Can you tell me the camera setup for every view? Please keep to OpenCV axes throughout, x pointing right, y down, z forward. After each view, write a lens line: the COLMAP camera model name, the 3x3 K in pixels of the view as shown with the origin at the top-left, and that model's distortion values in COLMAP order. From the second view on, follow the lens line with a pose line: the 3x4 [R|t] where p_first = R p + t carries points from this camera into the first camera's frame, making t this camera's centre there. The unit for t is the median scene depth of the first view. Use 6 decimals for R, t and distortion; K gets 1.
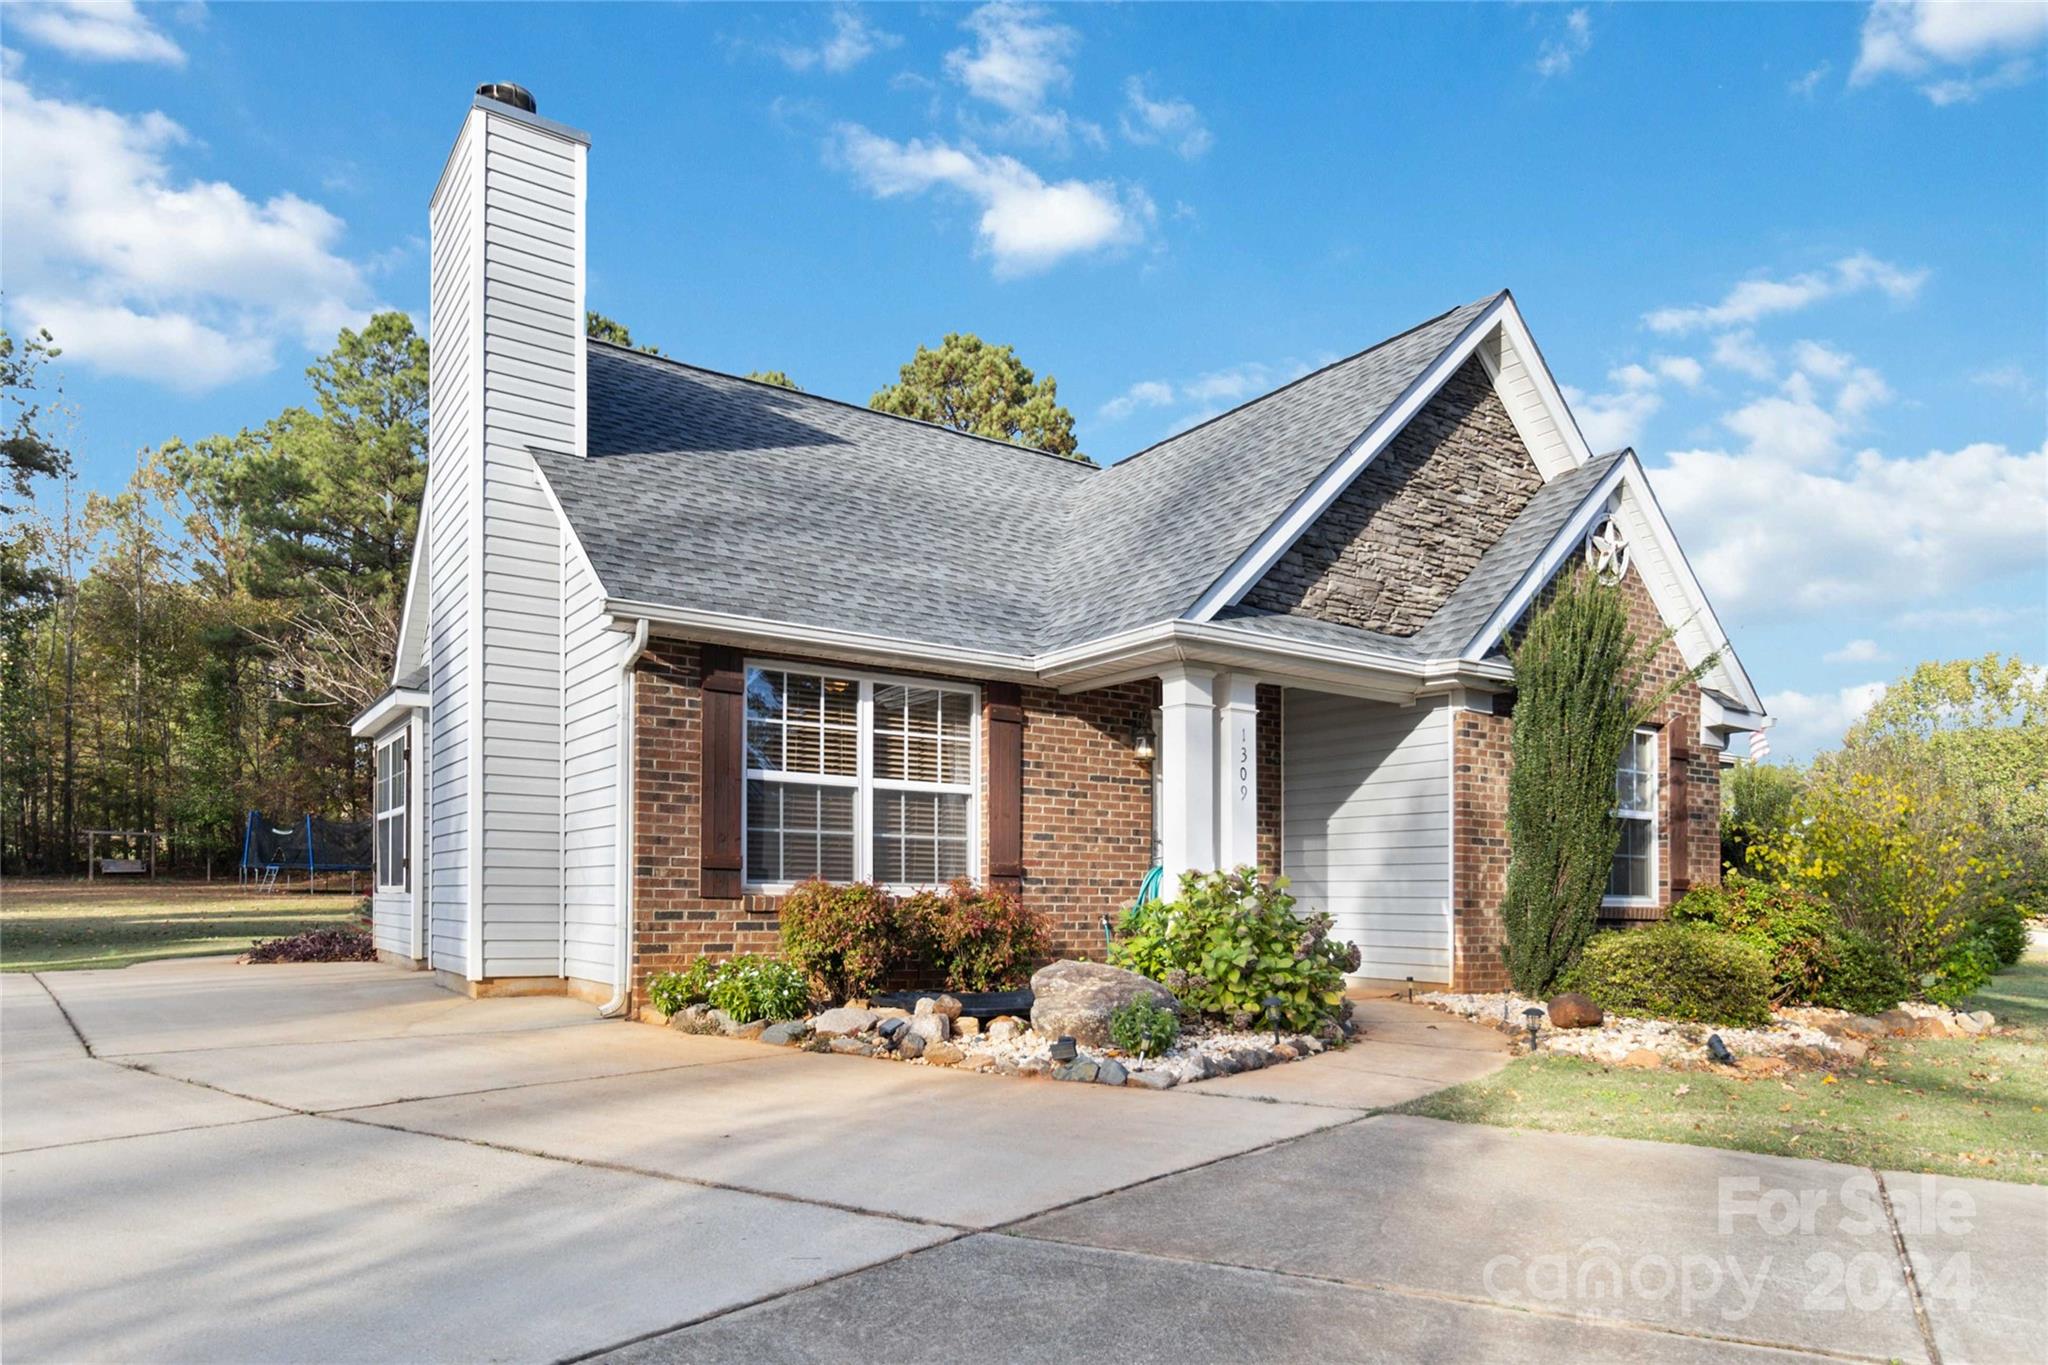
lens RADIAL K [[1279.3, 0, 1023.0], [0, 1279.3, 906.0], [0, 0, 1]] dist [0.000246, 0.000773]
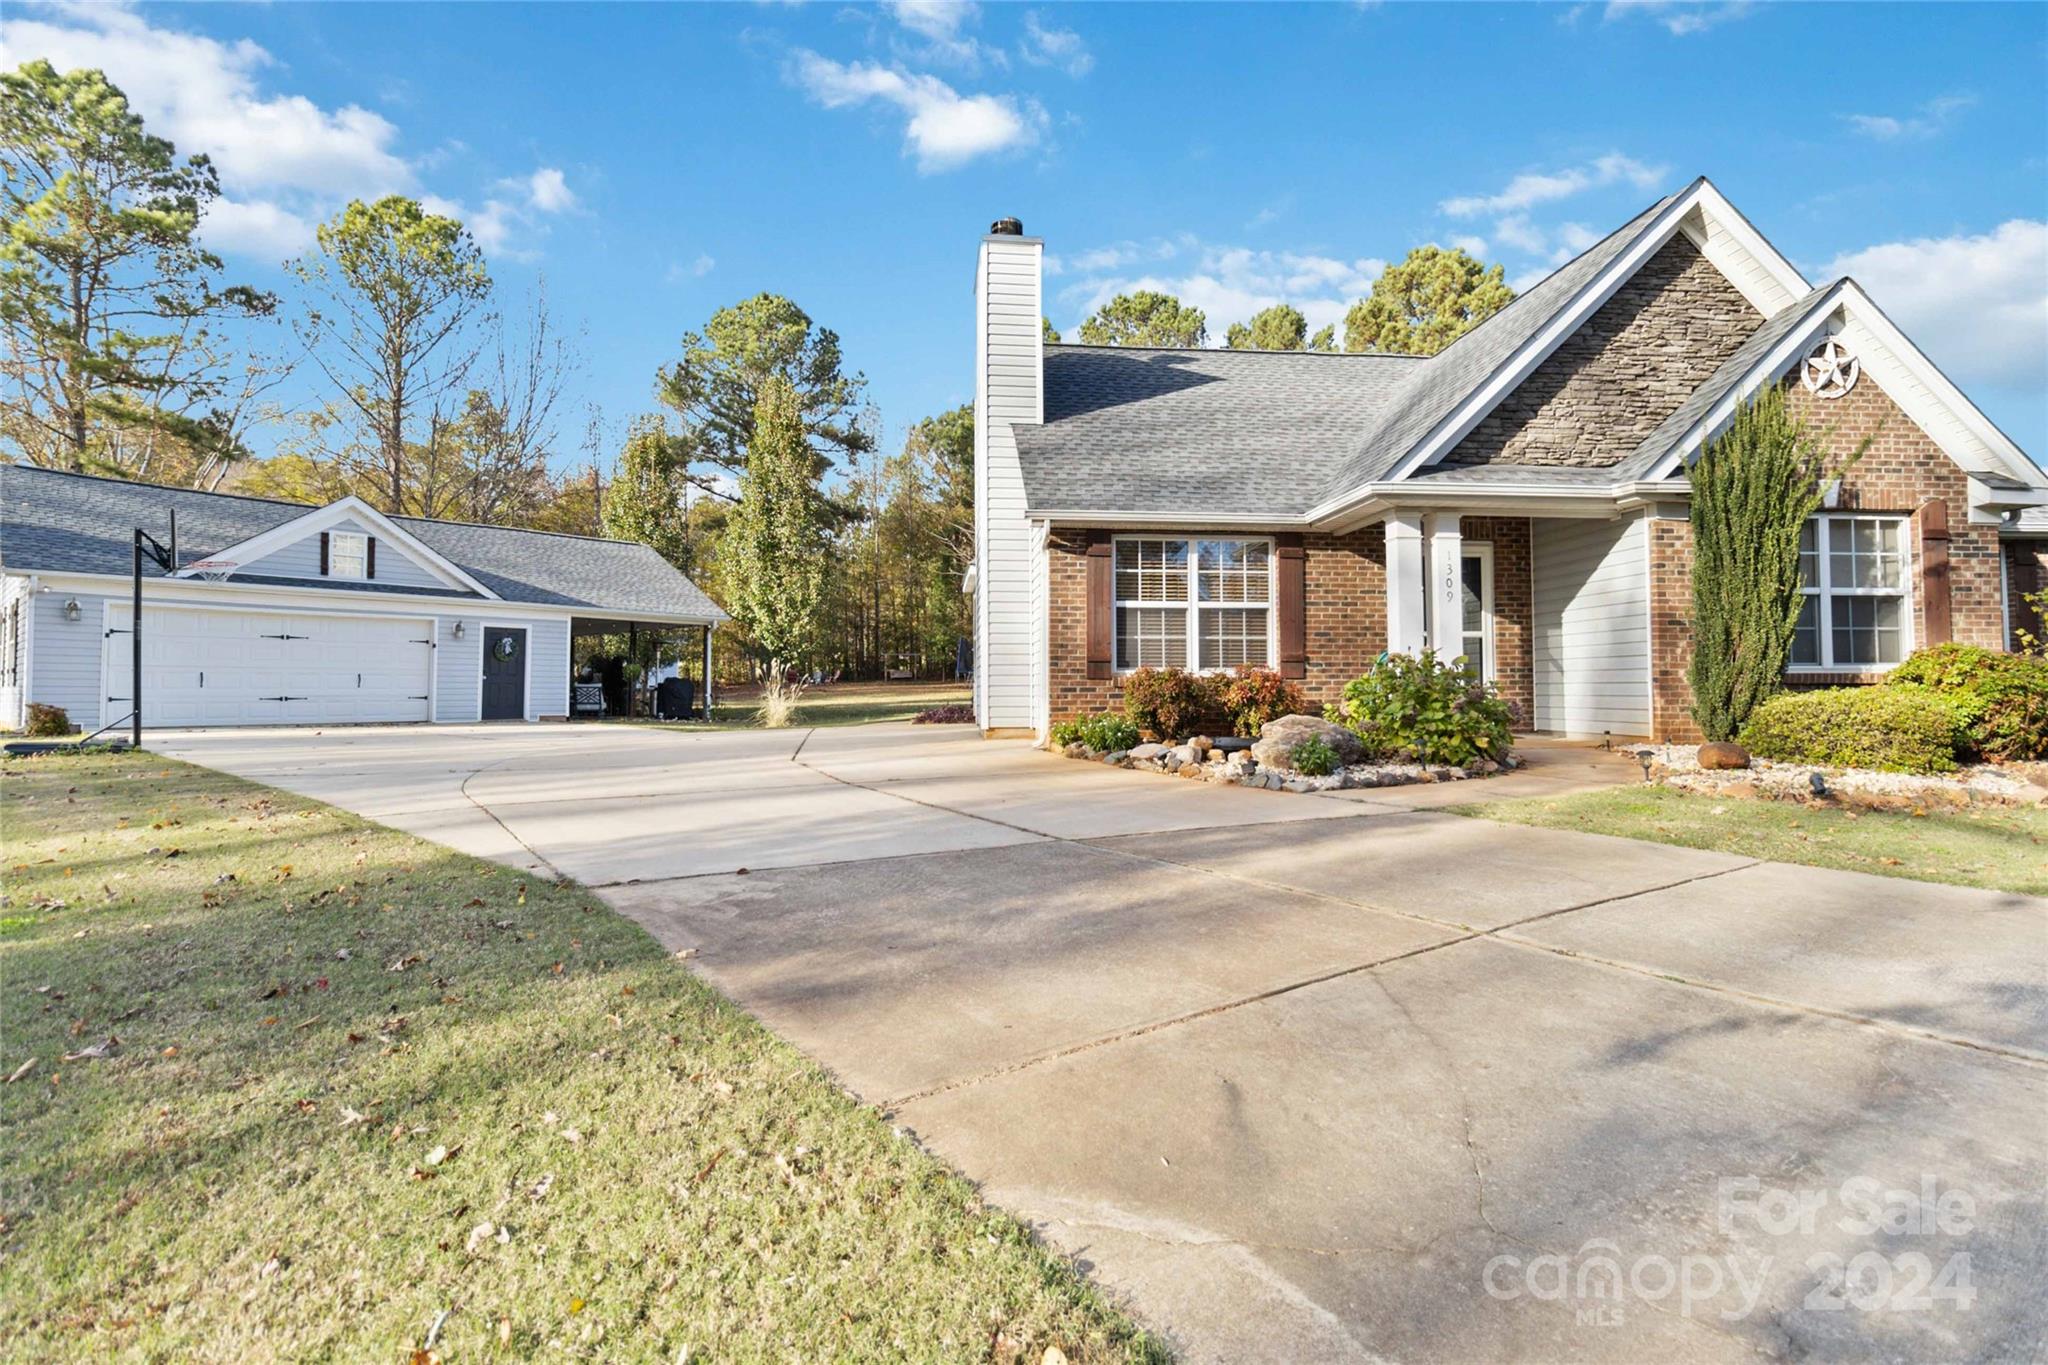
lens RADIAL K [[955.0, 0, 1028.2], [0, 955.0, 667.0], [0, 0, 1]] dist [-0.001021, 0.012778]
pose [[0.875287, -0.026415, -0.482881, 0.253713], [0.011951, 0.999384, -0.033005, 0.015917], [0.483455, 0.023118, 0.875064, -0.121394]]
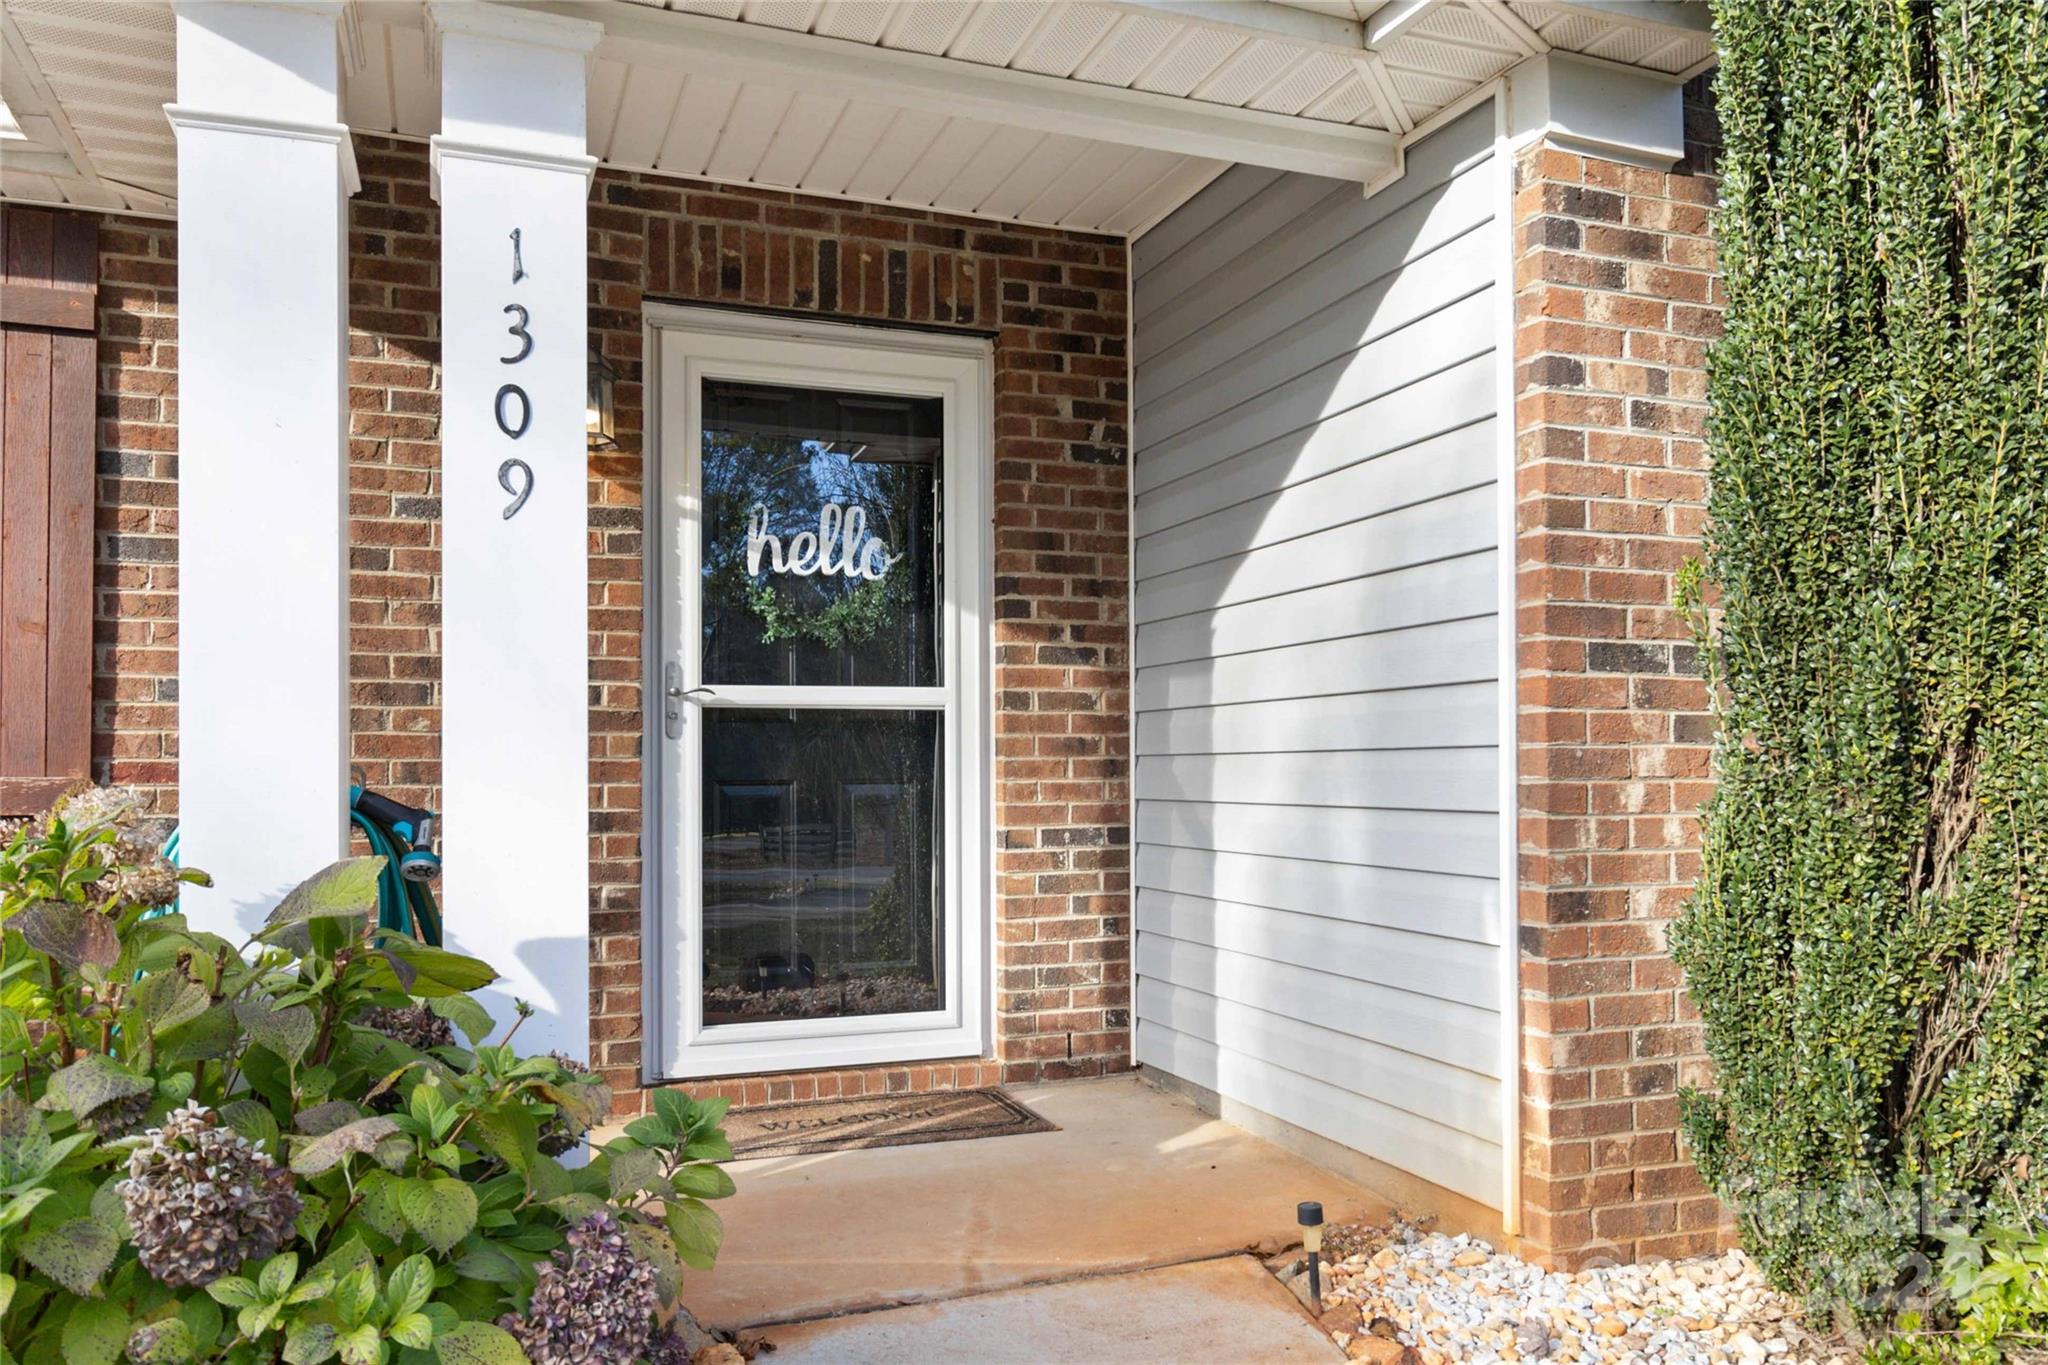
lens RADIAL K [[1535.5, 0, 1026.2], [0, 1535.5, 785.8], [0, 0, 1]] dist [0.004225, 0.000522]
pose [[0.970571, -0.011941, -0.240518, 0.315138], [0.012558, 0.999921, 0.001031, -0.026974], [0.240487, -0.004021, 0.970644, 0.676869]]
